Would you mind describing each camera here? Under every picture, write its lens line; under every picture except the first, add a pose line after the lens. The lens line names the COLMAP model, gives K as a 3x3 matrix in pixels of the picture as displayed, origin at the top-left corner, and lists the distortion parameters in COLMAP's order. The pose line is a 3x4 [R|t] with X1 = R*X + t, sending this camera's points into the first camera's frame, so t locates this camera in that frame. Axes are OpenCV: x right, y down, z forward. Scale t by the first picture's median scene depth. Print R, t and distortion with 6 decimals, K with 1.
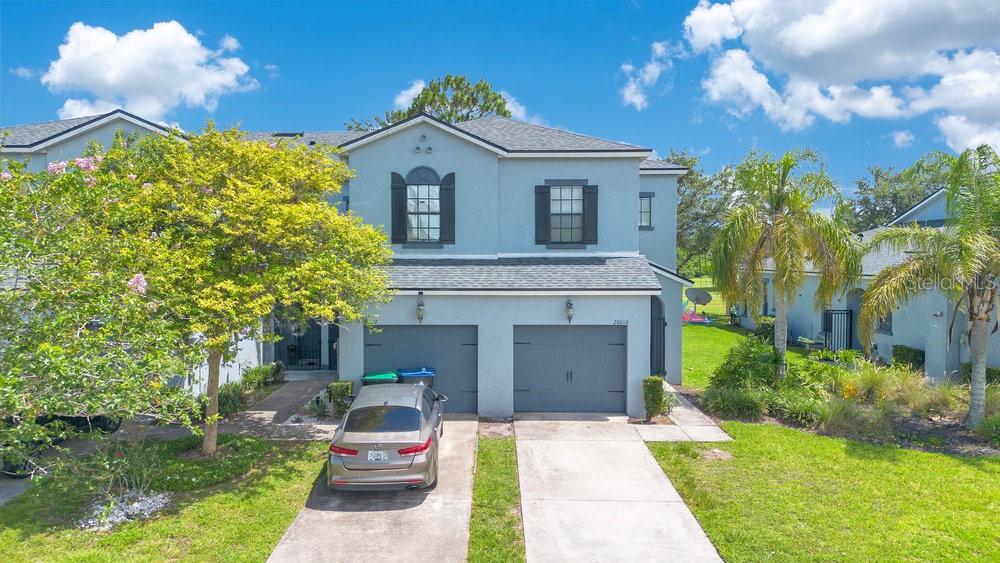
lens RADIAL K [[720.3, 0, 500.0], [0, 720.3, 281.5], [0, 0, 1]] dist [0.040497, -0.003030]
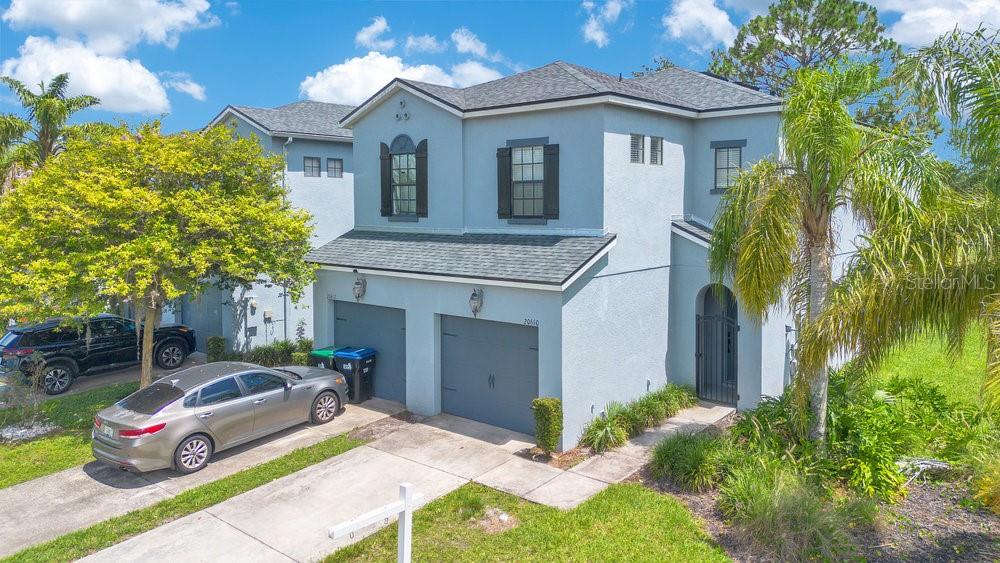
lens RADIAL K [[725.8, 0, 500.5], [0, 725.8, 238.9], [0, 0, 1]] dist [0.004864, -0.003963]
pose [[0.767642, 0.027185, -0.640302, 0.596576], [-0.019541, 0.999628, 0.019013, -0.044168], [0.640581, -0.002082, 0.767888, 0.355468]]
